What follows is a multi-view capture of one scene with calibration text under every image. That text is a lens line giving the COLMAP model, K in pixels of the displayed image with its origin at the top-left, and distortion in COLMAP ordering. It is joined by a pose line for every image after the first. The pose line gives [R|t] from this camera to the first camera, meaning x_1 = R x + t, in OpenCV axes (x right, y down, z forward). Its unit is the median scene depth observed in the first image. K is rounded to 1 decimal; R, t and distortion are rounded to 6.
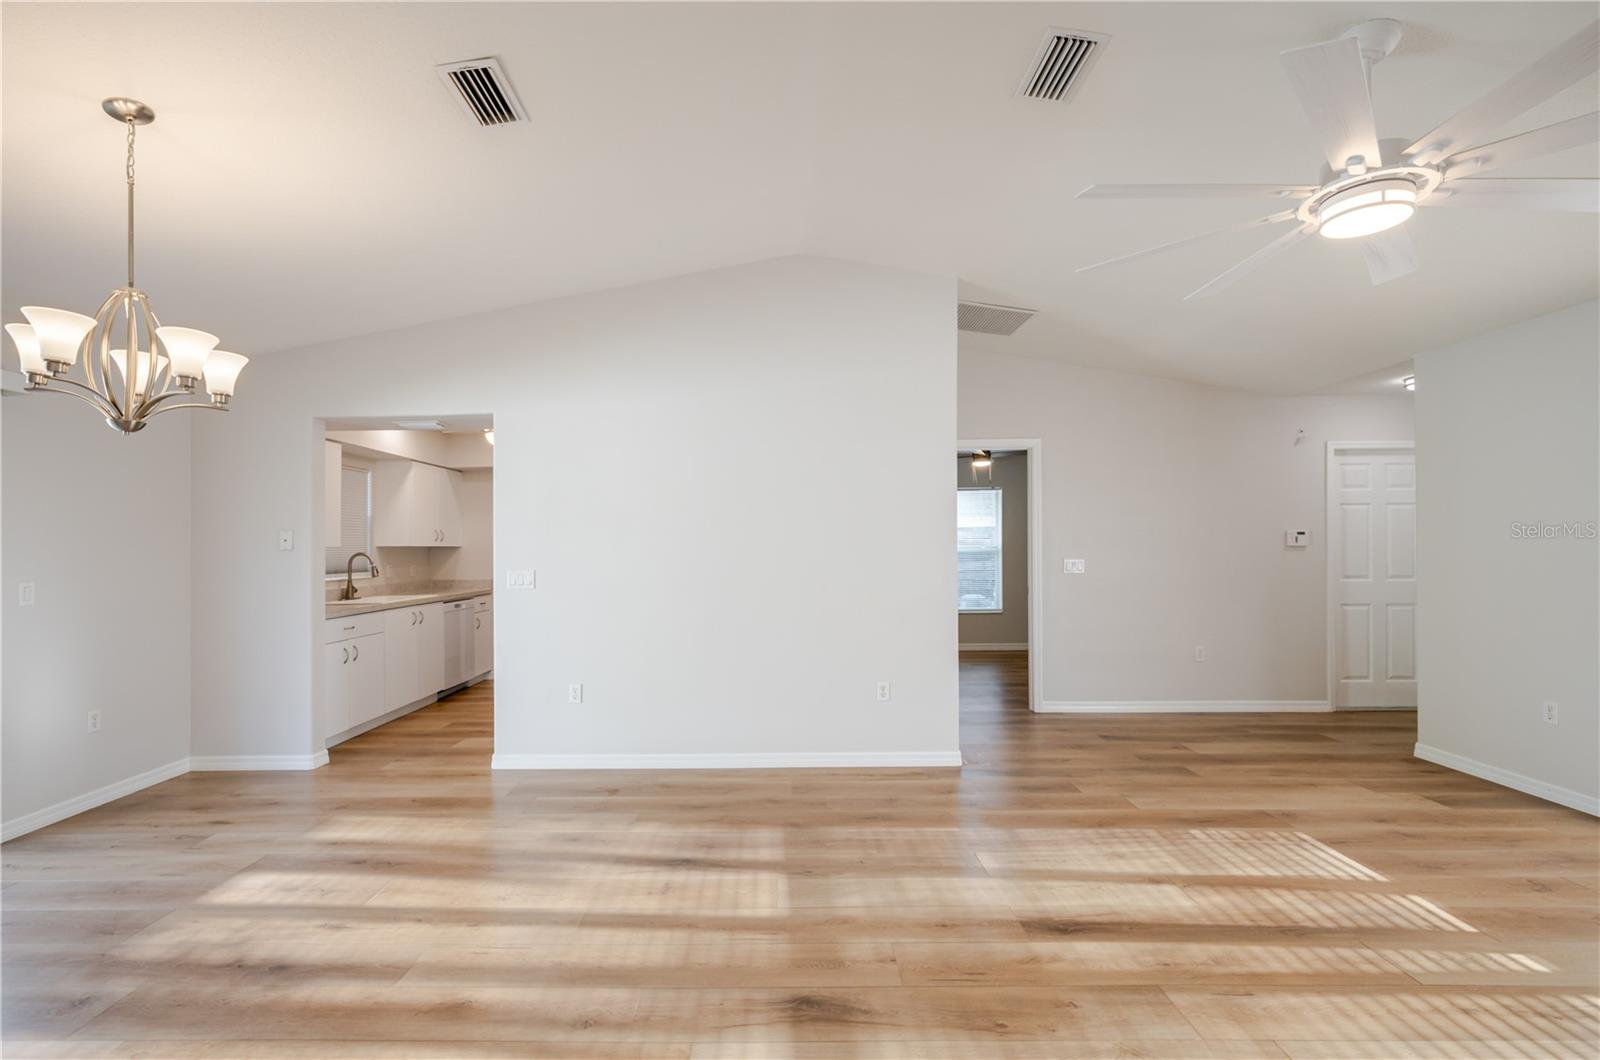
lens RADIAL K [[692.2, 0, 794.3], [0, 692.2, 561.1], [0, 0, 1]] dist [-0.001255, 0.000386]
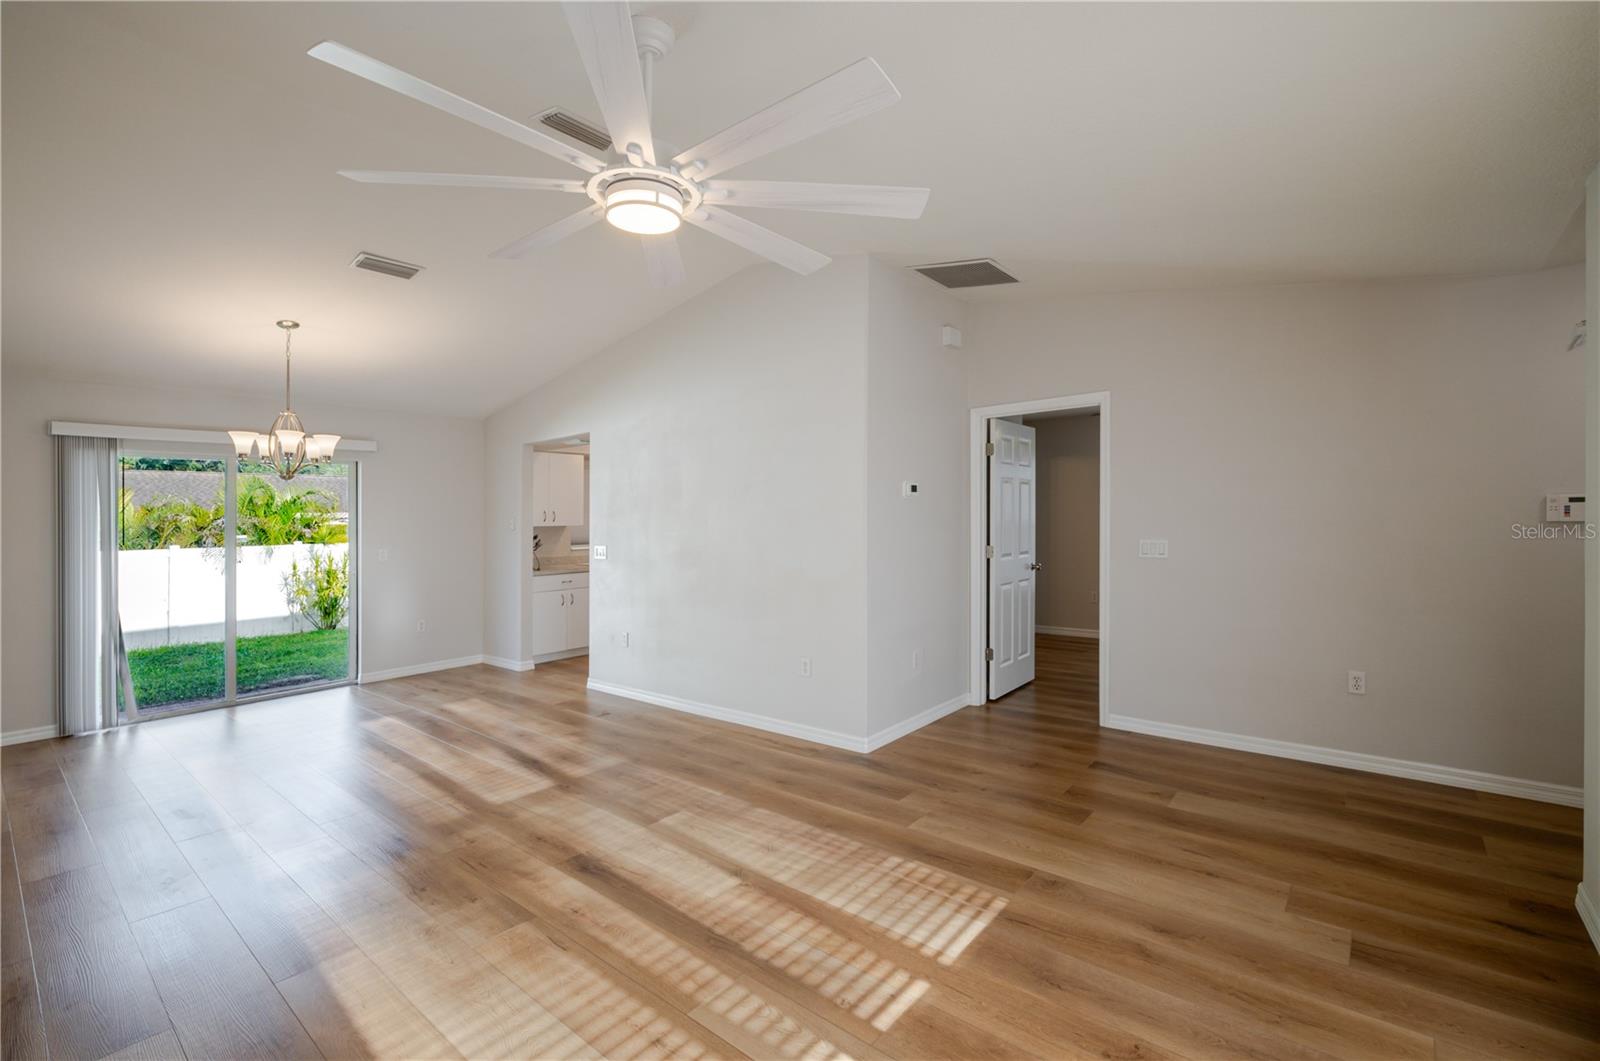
lens RADIAL K [[705.0, 0, 809.5], [0, 705.0, 535.3], [0, 0, 1]] dist [-0.004789, 0.000238]
pose [[0.775253, 0.007214, -0.631609, 1.186066], [0.001775, 0.999906, 0.013598, -0.038520], [0.631648, -0.011663, 0.775168, 0.269251]]
